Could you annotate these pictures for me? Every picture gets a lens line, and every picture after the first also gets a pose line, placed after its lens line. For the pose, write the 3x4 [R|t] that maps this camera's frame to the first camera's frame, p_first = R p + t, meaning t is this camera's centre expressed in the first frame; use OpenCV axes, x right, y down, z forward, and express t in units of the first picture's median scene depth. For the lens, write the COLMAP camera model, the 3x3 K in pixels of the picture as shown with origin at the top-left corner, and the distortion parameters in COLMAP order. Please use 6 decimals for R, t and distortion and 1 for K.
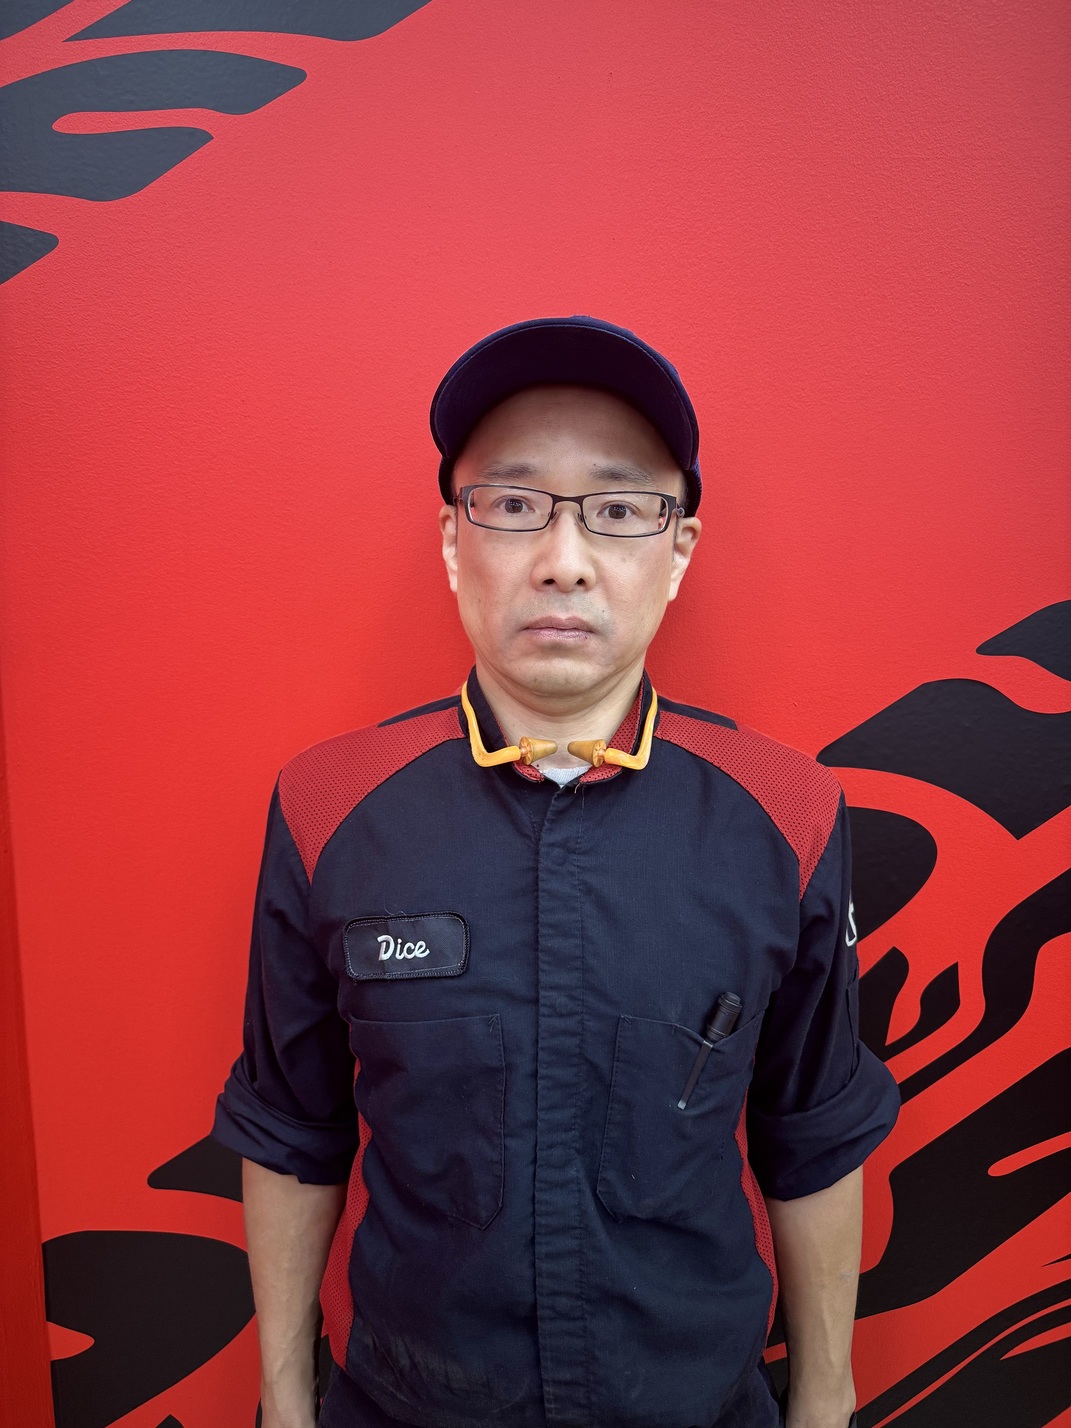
lens RADIAL K [[1000.4, 0, 541.1], [0, 1000.4, 720.2], [0, 0, 1]] dist [-0.005010, -0.010274]
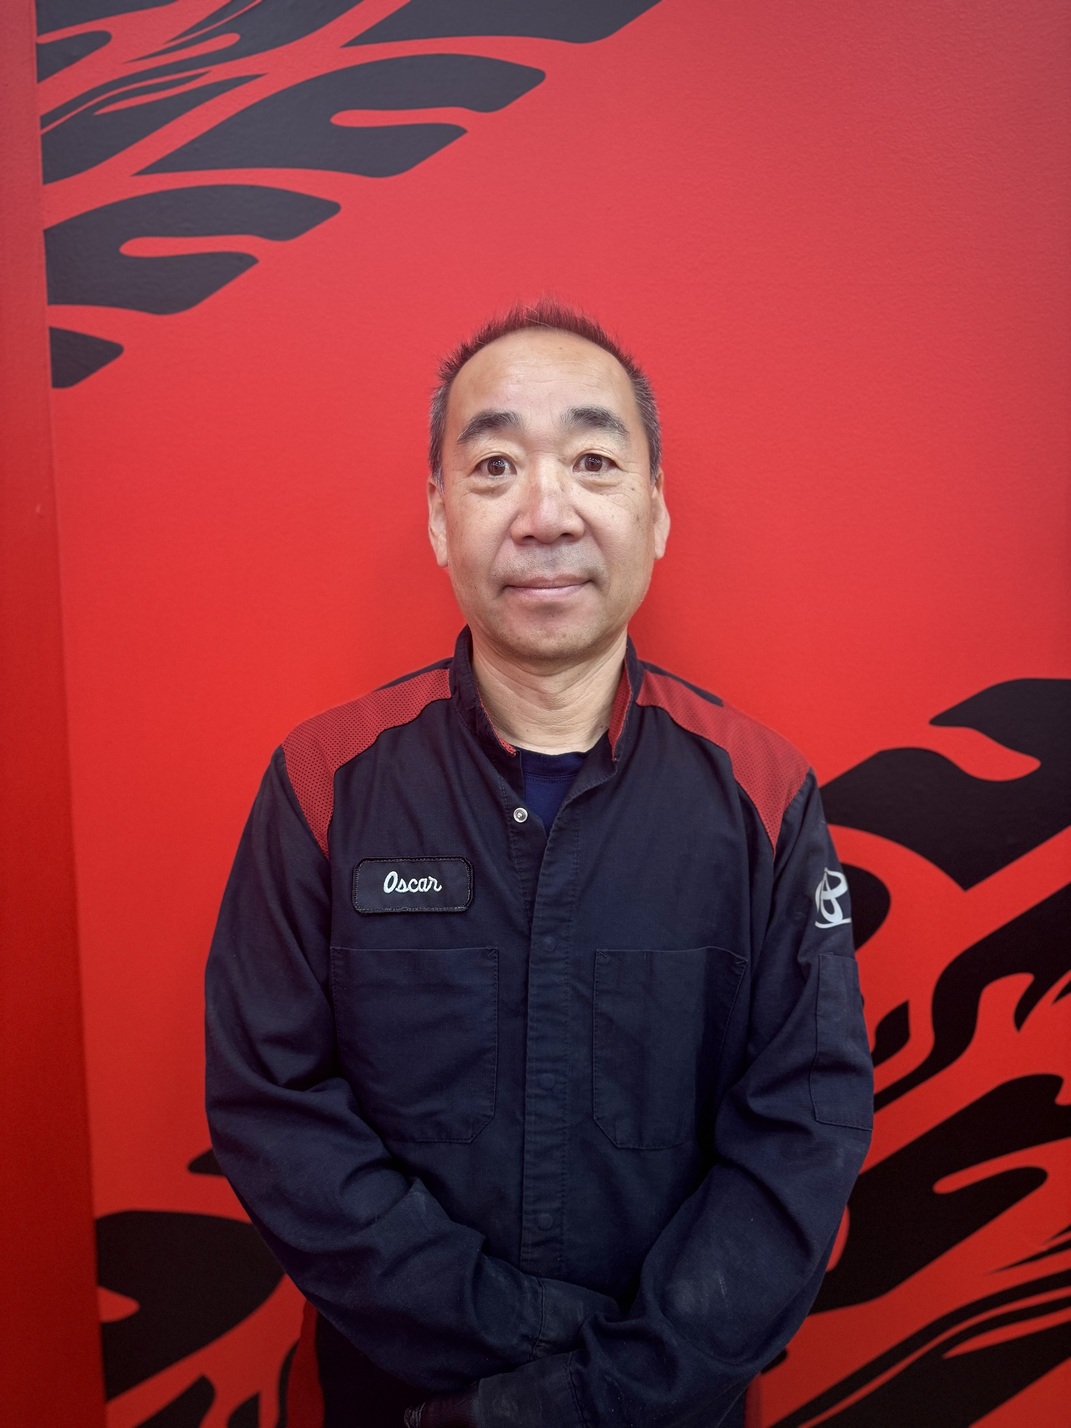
lens RADIAL K [[1000.4, 0, 542.2], [0, 1000.4, 718.1], [0, 0, 1]] dist [-0.005010, -0.010274]
pose [[0.999036, 0.020805, -0.038651, 0.048925], [-0.020432, 0.999741, 0.010020, -0.078257], [0.038849, -0.009221, 0.999203, -0.131956]]
